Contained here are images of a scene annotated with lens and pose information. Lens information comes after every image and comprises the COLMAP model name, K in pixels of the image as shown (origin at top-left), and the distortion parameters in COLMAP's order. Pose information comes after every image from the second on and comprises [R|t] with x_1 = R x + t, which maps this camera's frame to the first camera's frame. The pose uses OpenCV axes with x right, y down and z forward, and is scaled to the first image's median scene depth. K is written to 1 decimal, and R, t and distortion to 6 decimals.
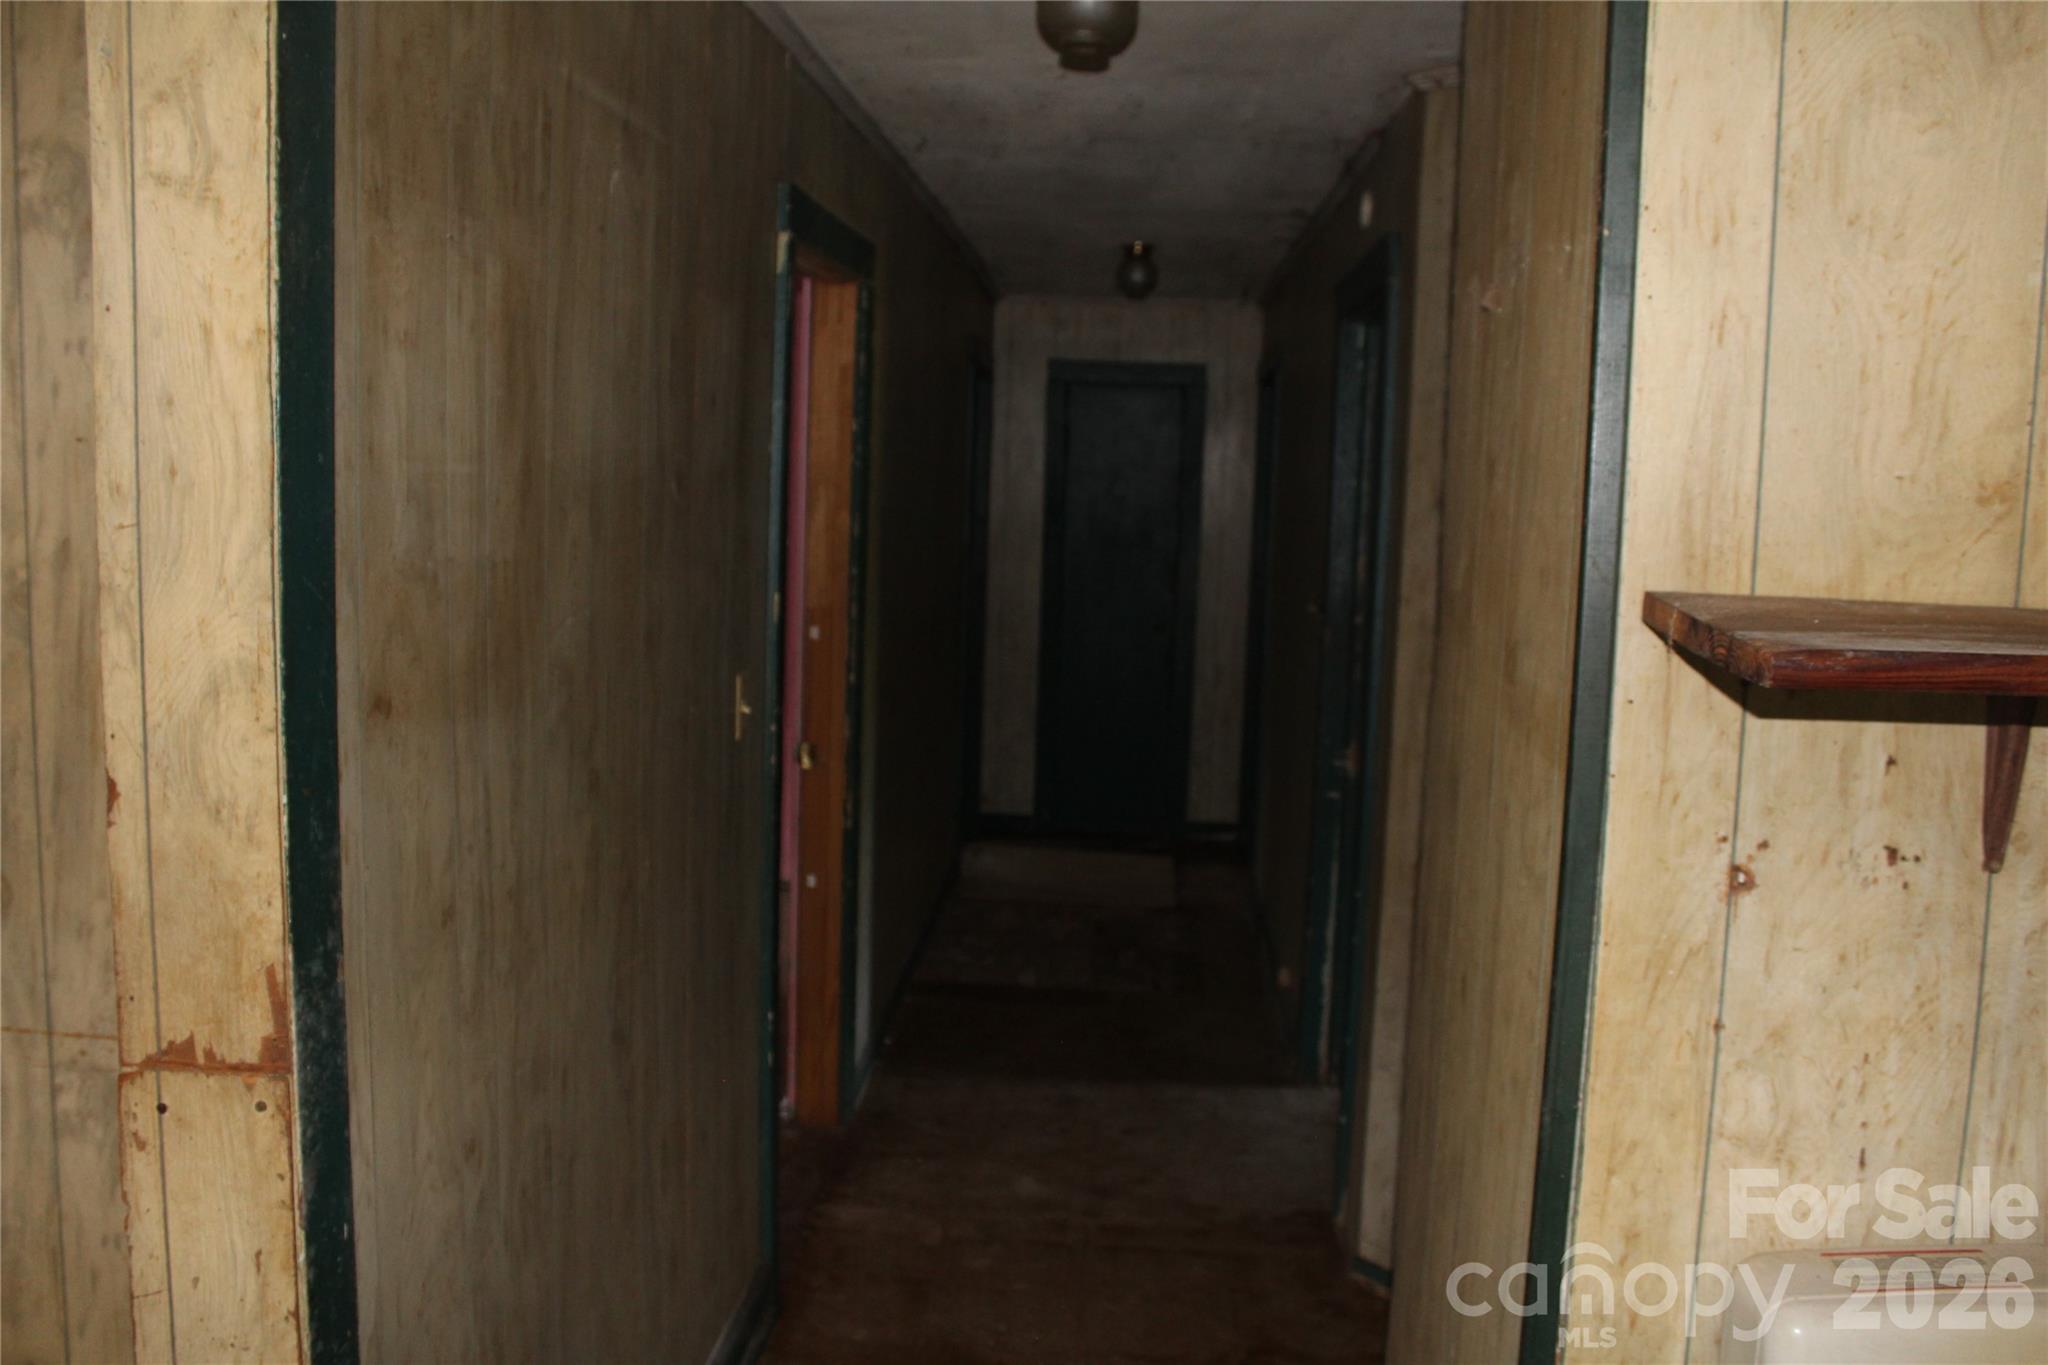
lens RADIAL K [[1729.4, 0, 1024.1], [0, 1729.4, 670.9], [0, 0, 1]] dist [-0.161660, 0.135946]
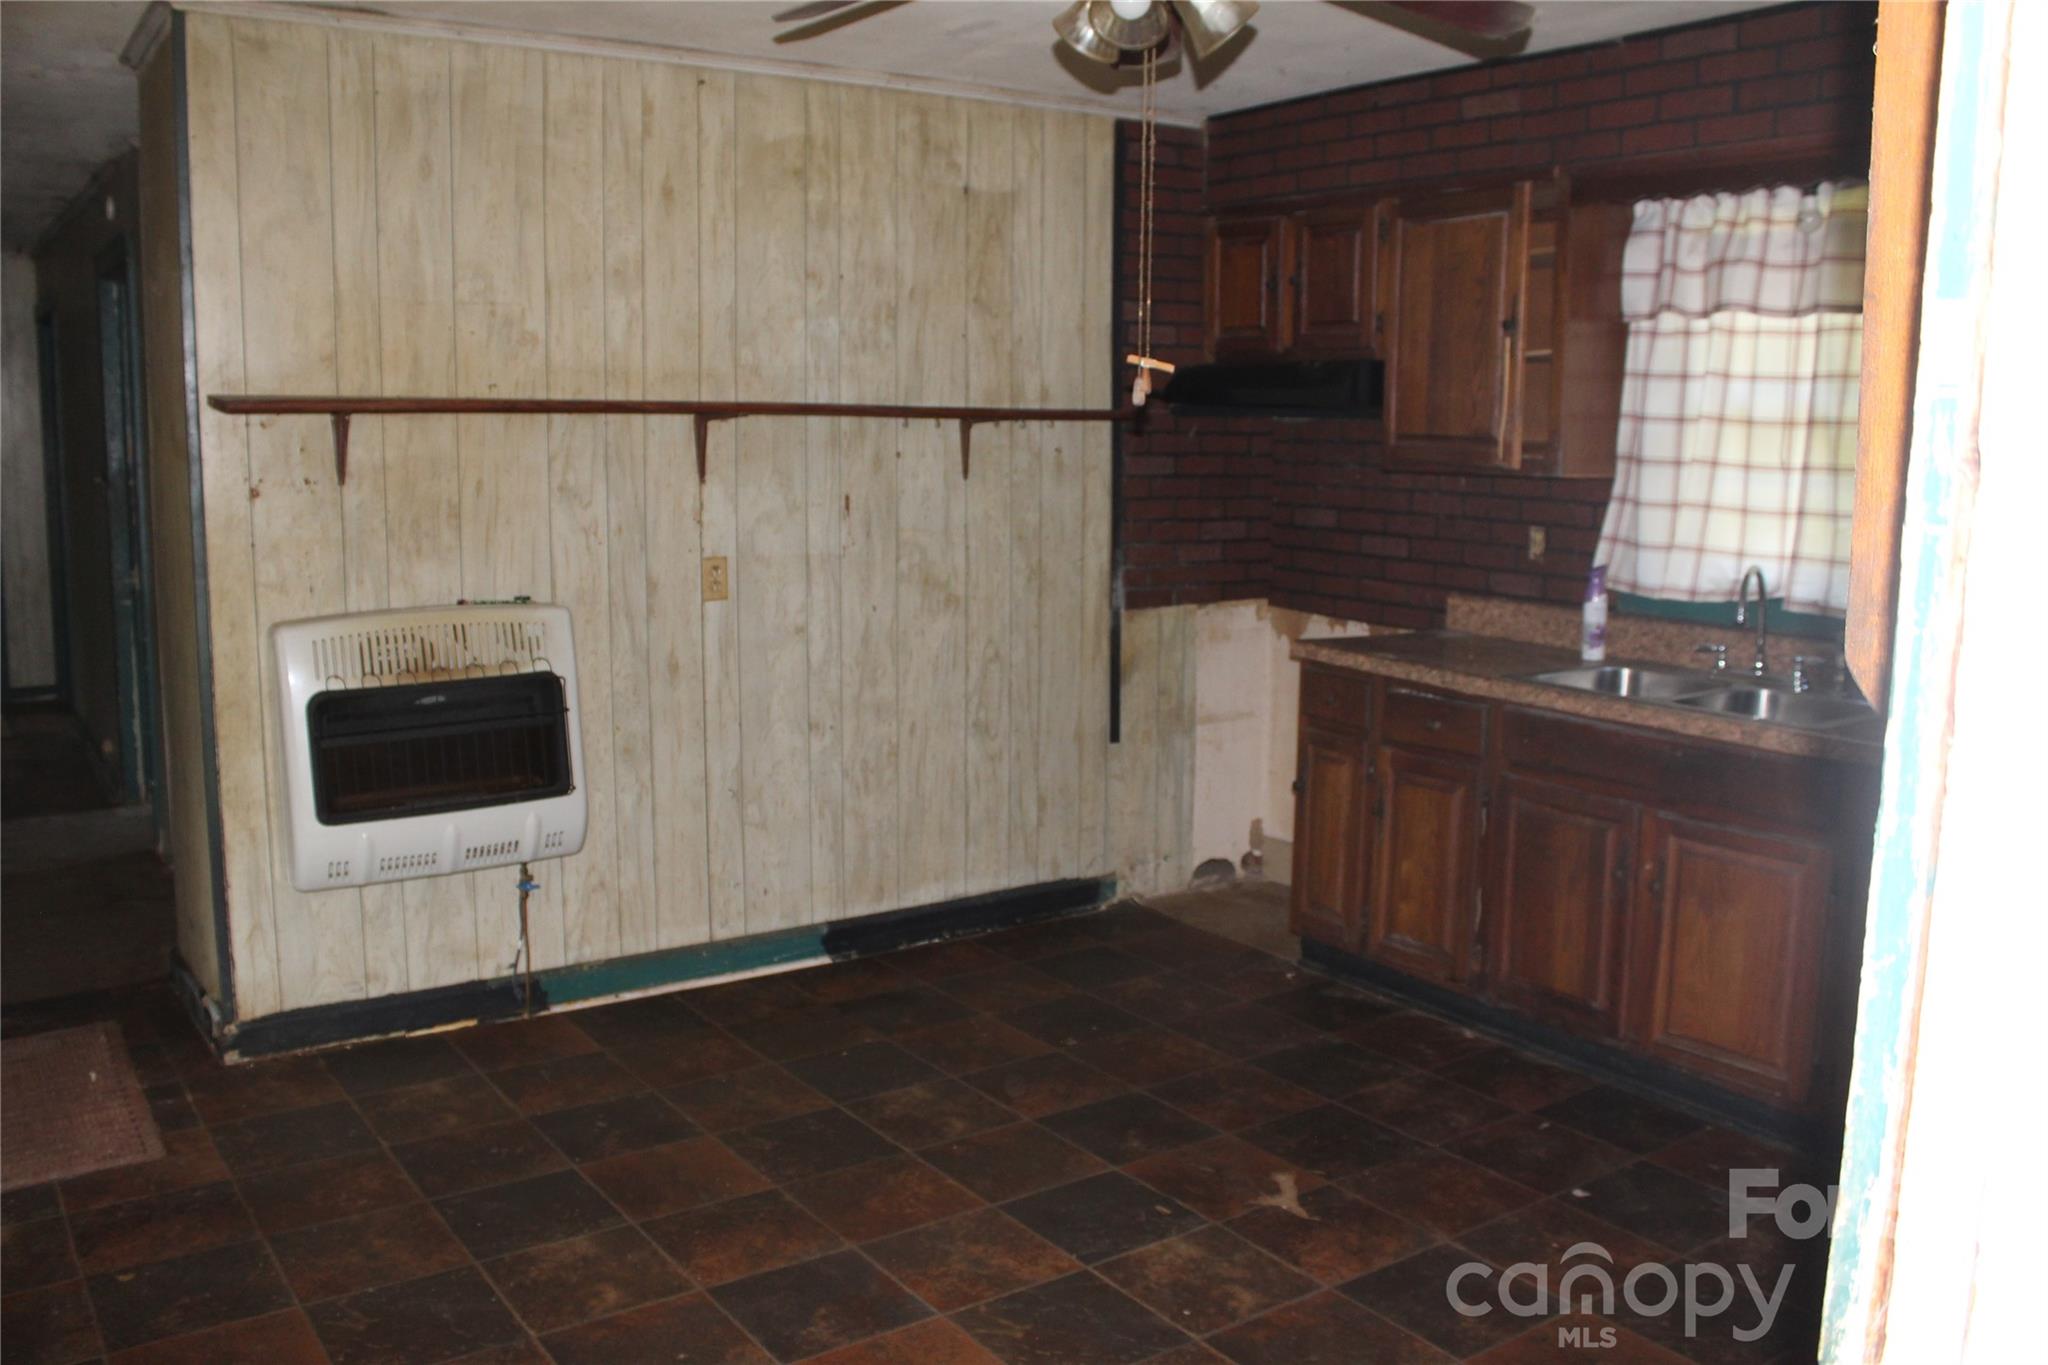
lens RADIAL K [[1729.4, 0, 1024.1], [0, 1729.4, 670.9], [0, 0, 1]] dist [-0.161660, 0.135946]
pose [[0.784293, -0.108153, 0.610891, -0.111798], [0.084331, 0.994133, 0.067735, 0.113263], [-0.614632, -0.001607, 0.788812, -0.695721]]
